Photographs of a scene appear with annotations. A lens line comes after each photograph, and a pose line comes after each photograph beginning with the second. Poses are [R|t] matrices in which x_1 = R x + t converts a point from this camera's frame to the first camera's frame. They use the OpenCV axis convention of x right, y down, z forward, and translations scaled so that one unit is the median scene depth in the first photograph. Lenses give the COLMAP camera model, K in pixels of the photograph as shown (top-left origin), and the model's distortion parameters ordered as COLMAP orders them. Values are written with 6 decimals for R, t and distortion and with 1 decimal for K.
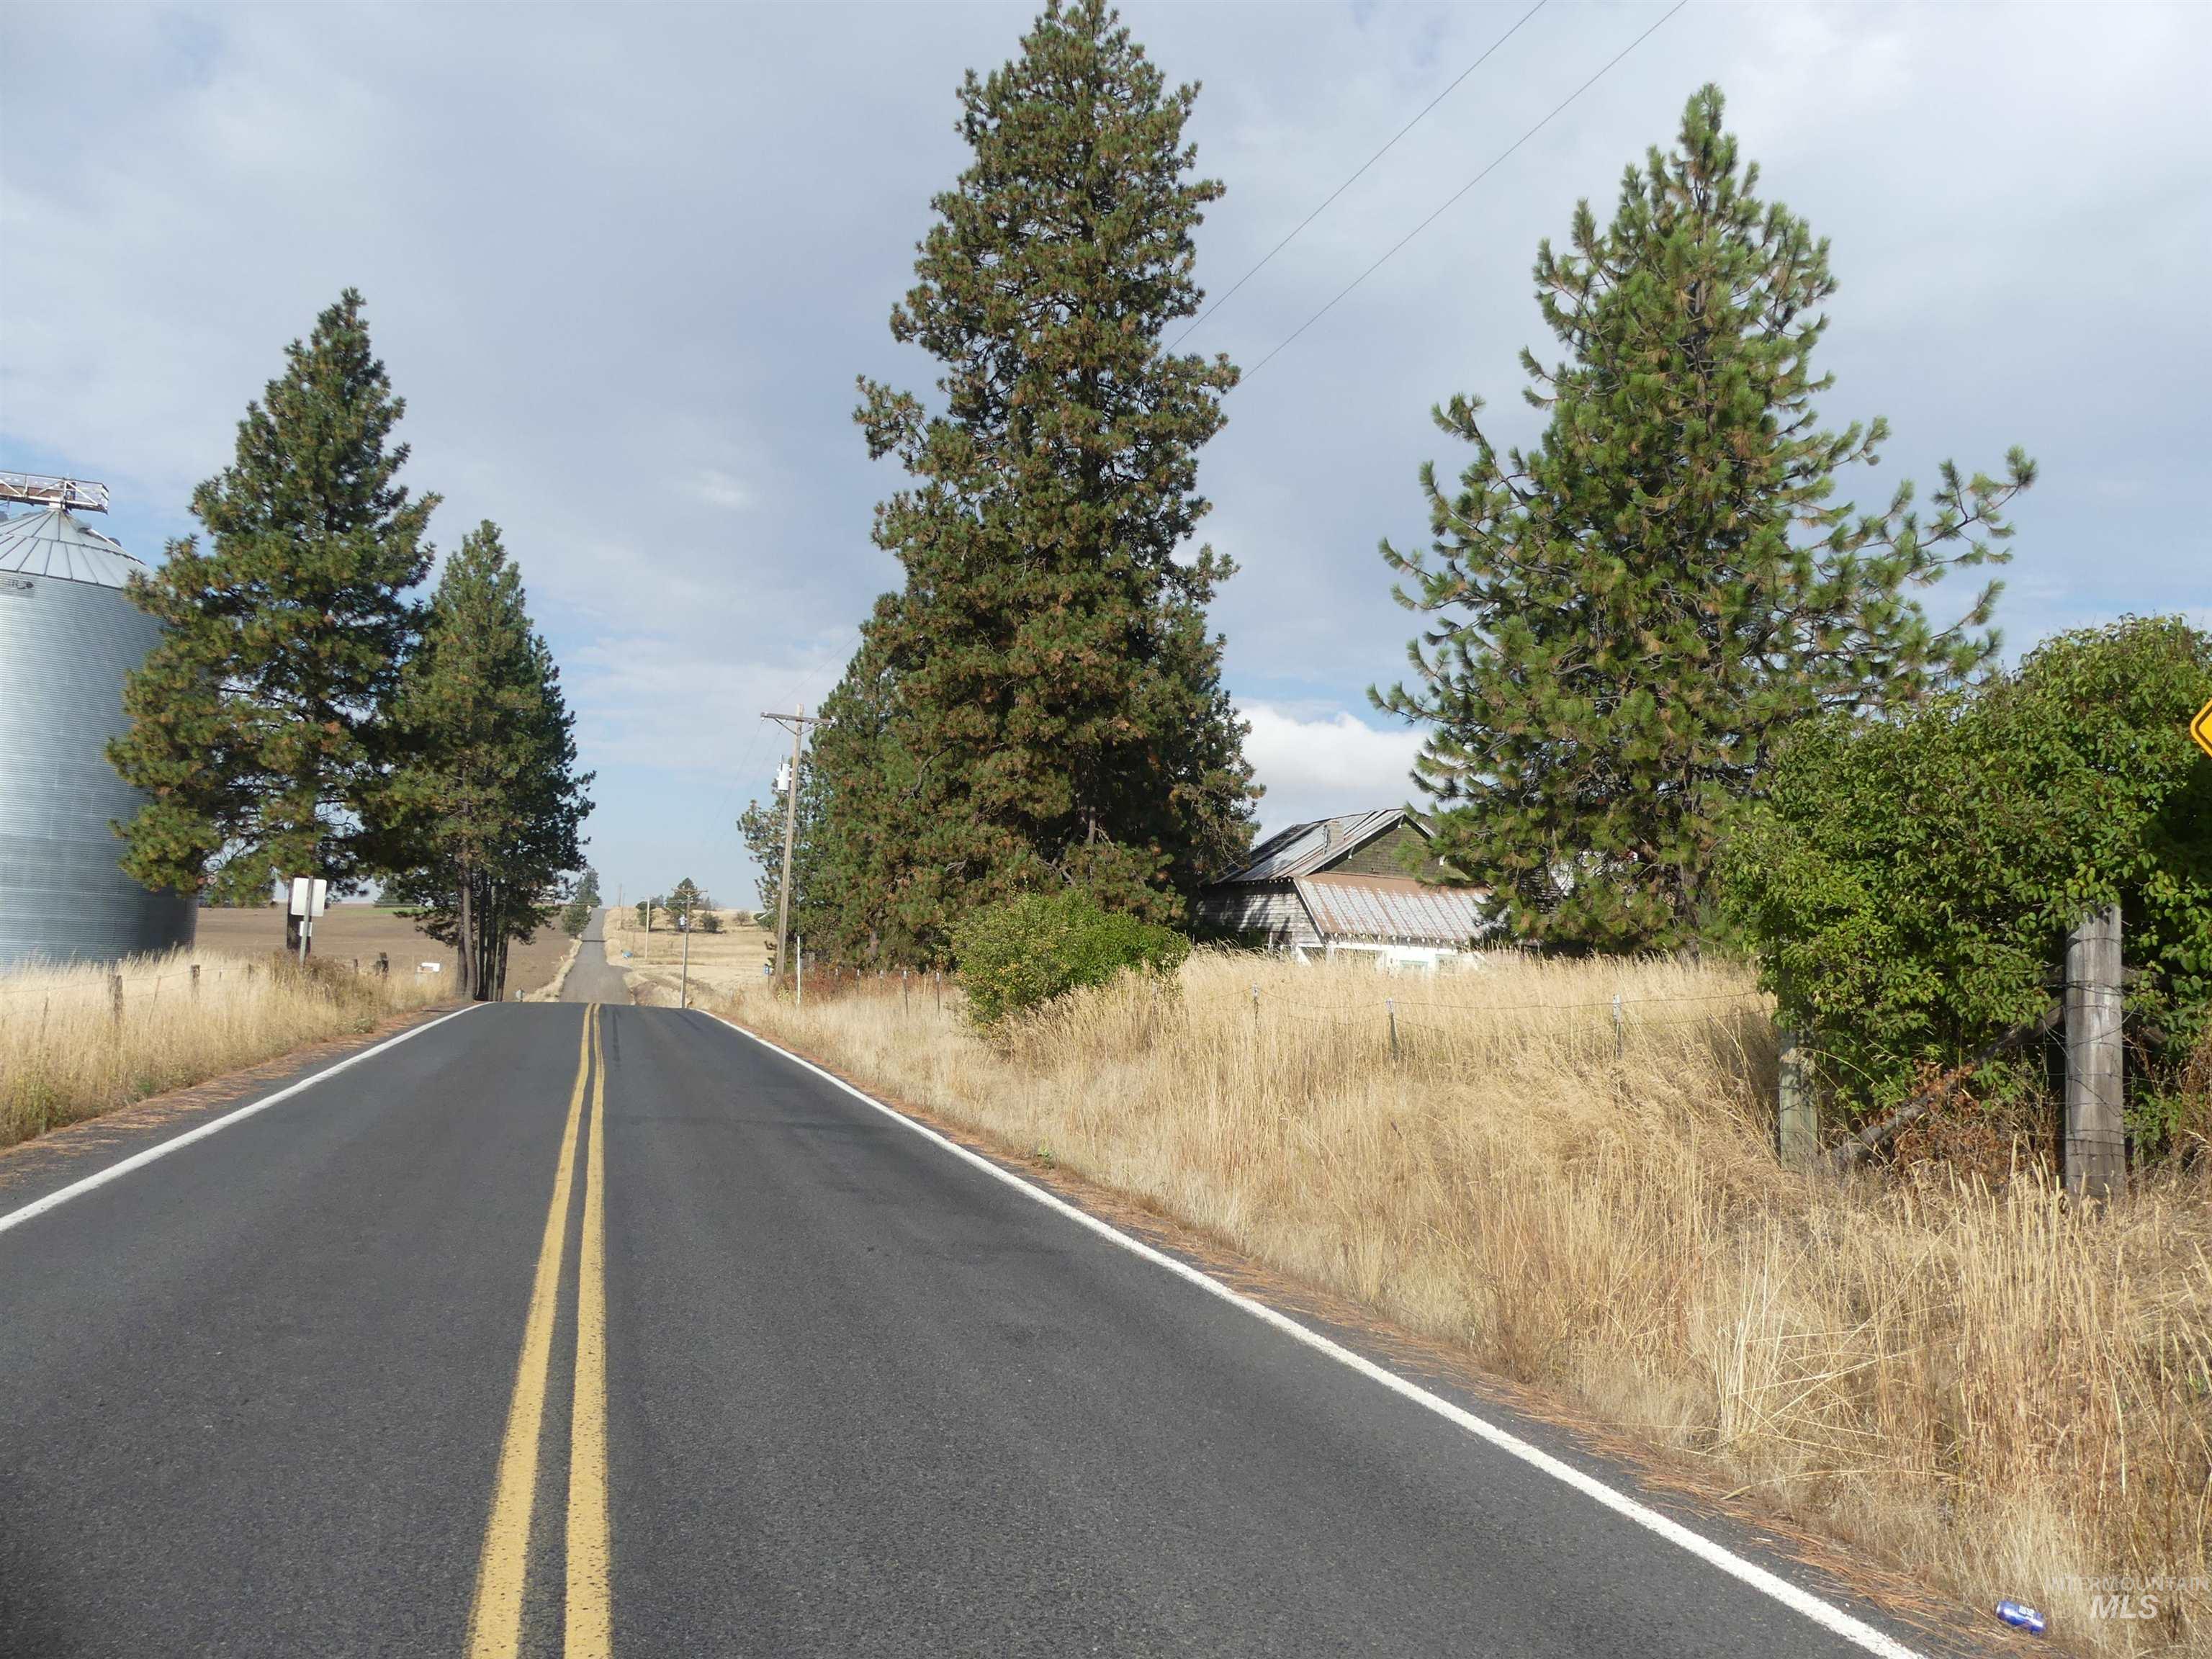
lens RADIAL K [[1640.1, 0, 1099.2], [0, 1640.1, 838.3], [0, 0, 1]] dist [-0.035234, 0.010110]
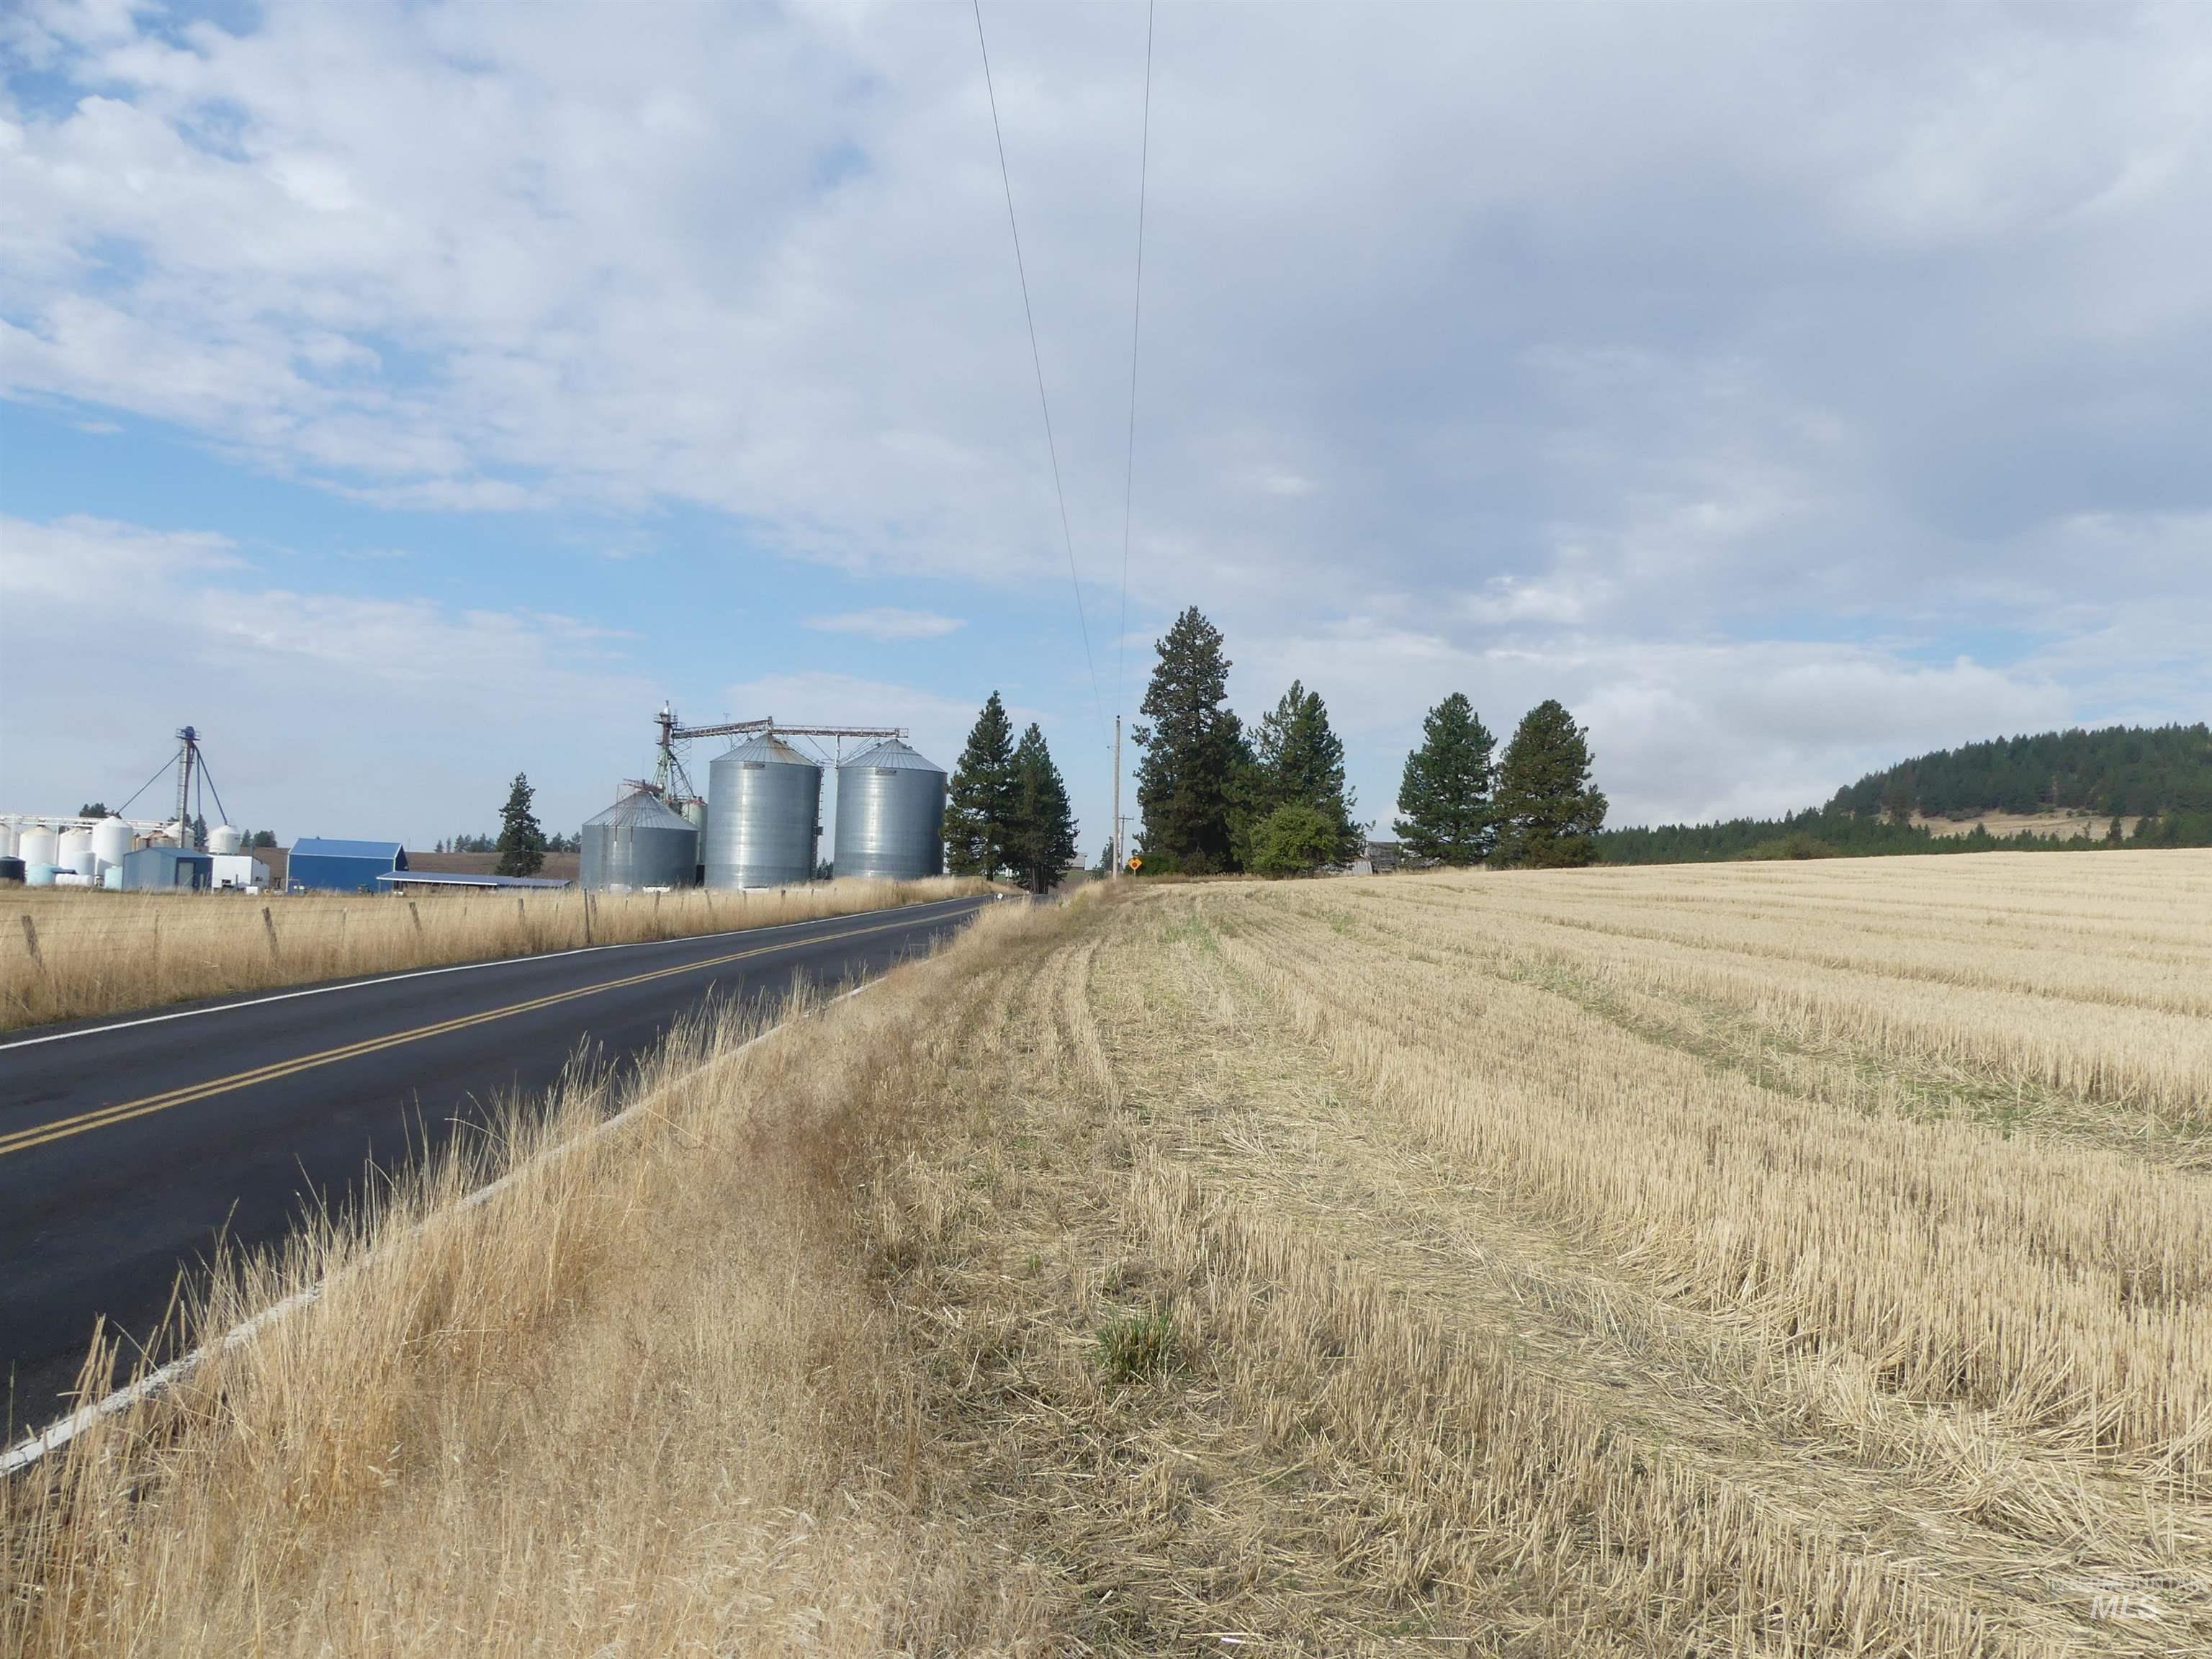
lens RADIAL K [[1643.0, 0, 1118.2], [0, 1643.0, 837.1], [0, 0, 1]] dist [-0.030223, 0.002791]
pose [[0.952901, -0.031208, -0.301671, 0.828765], [0.039506, 0.998989, 0.021441, -0.102766], [0.300697, -0.032349, 0.953171, -2.261205]]
